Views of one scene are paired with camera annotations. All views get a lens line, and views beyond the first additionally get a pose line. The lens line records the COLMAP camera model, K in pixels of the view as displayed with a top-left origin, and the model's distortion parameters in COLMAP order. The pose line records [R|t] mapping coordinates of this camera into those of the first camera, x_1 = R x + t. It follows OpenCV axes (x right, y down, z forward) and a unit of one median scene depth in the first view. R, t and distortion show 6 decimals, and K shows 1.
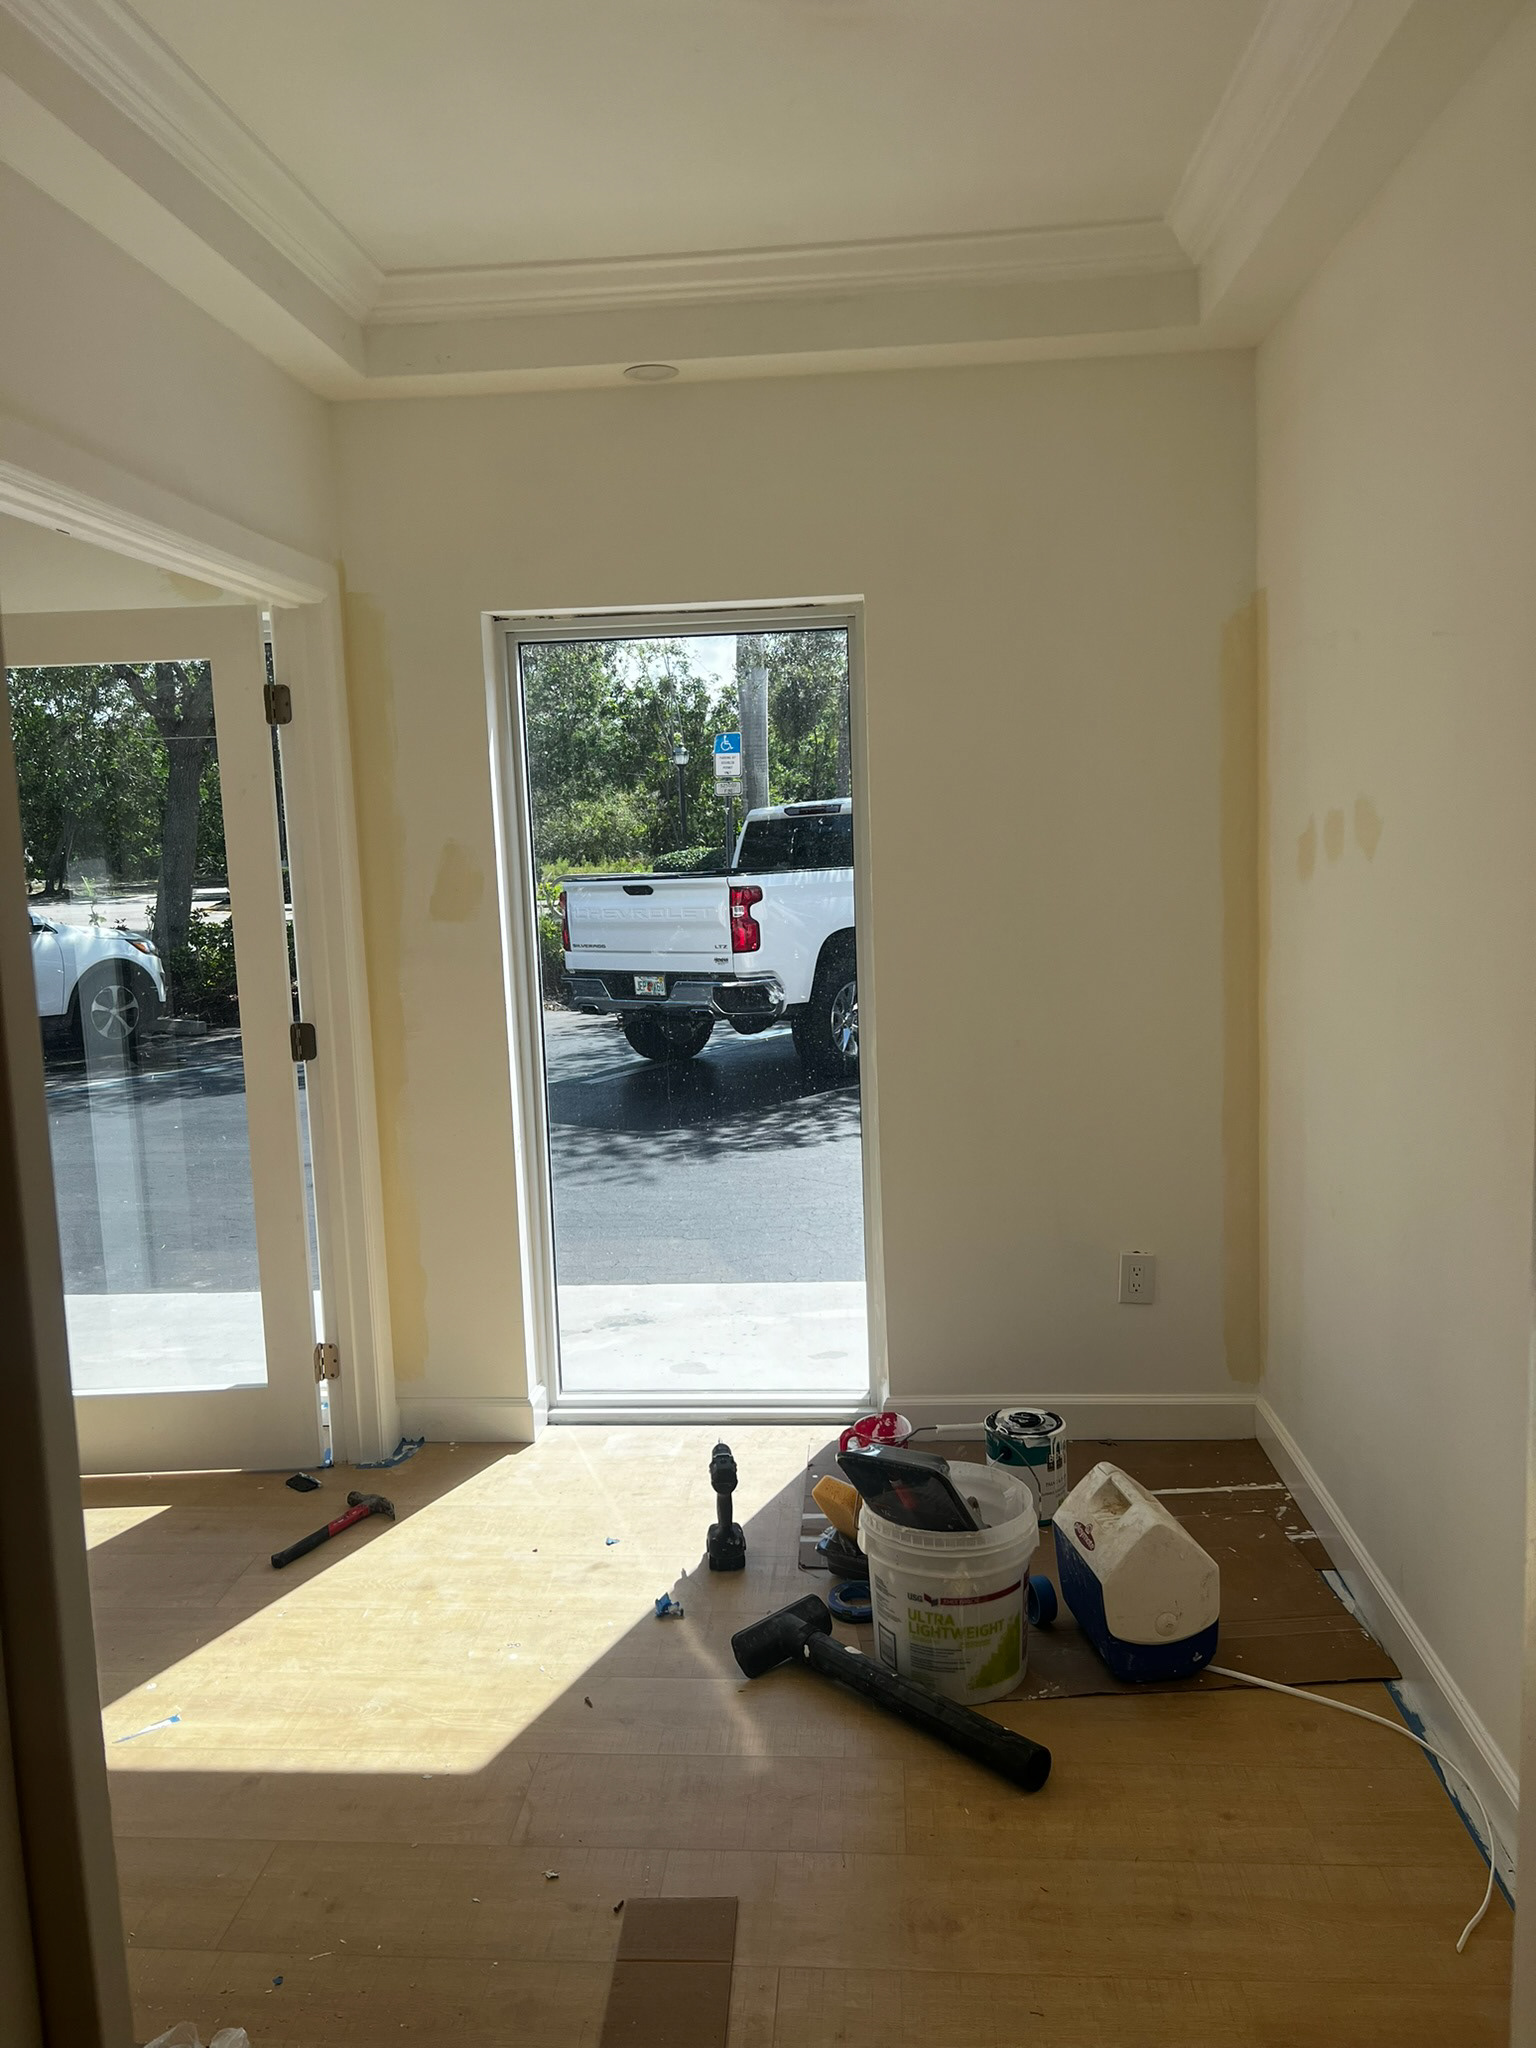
lens RADIAL K [[1542.6, 0, 766.6], [0, 1542.6, 1022.5], [0, 0, 1]] dist [0.001952, -0.008163]
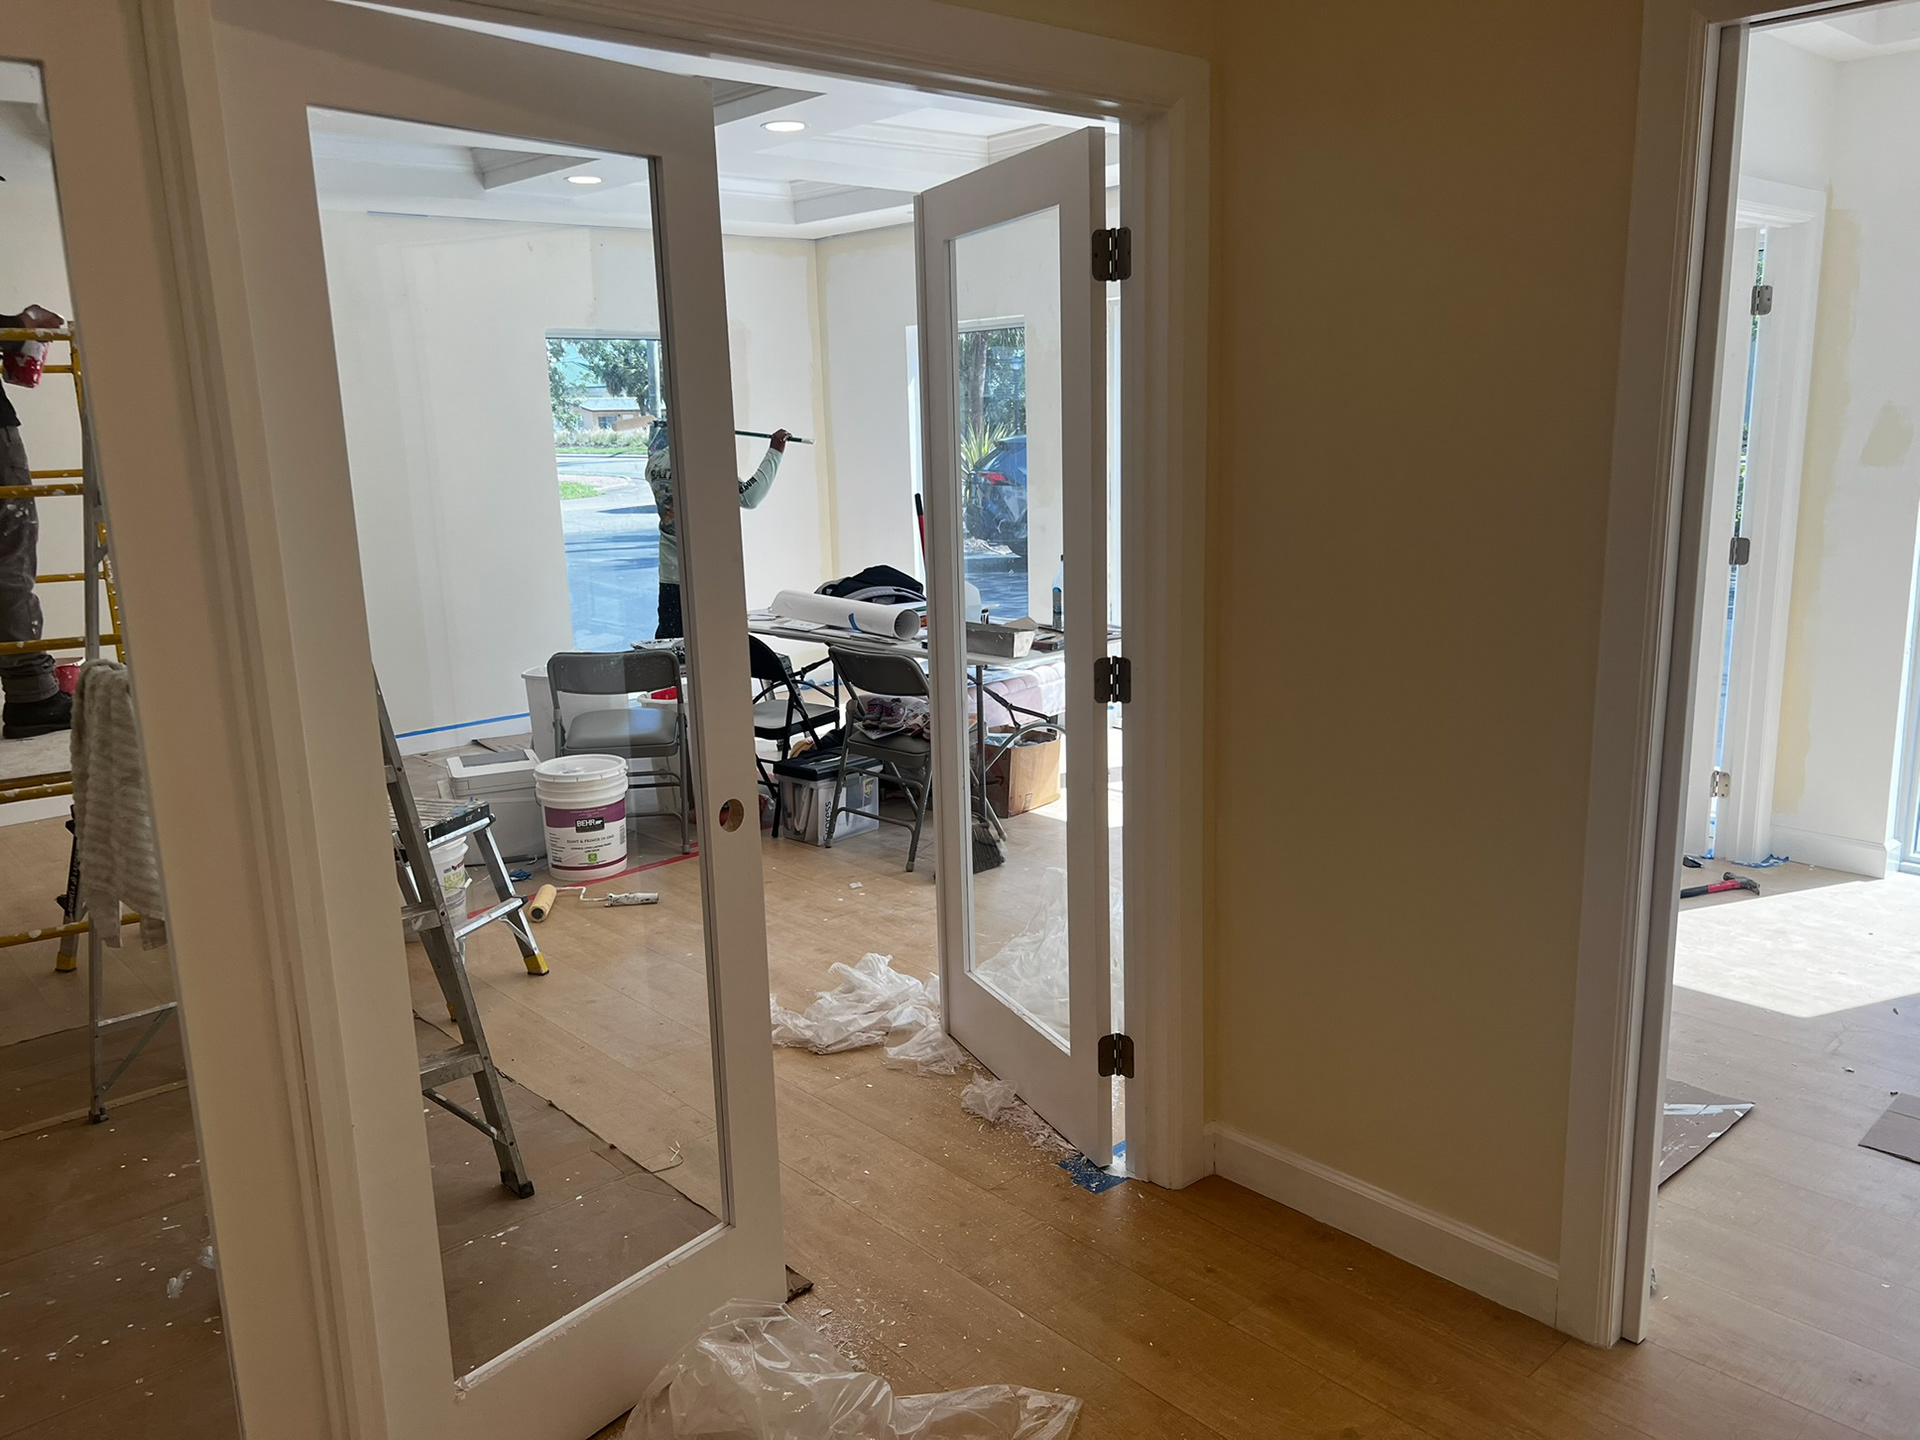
lens RADIAL K [[1446.2, 0, 957.0], [0, 1446.2, 714.4], [0, 0, 1]] dist [0.001952, -0.008163]
pose [[0.723120, 0.156986, -0.672646, 0.084475], [-0.090565, 0.986972, 0.132985, 0.049221], [0.684759, -0.035246, 0.727916, -0.422144]]
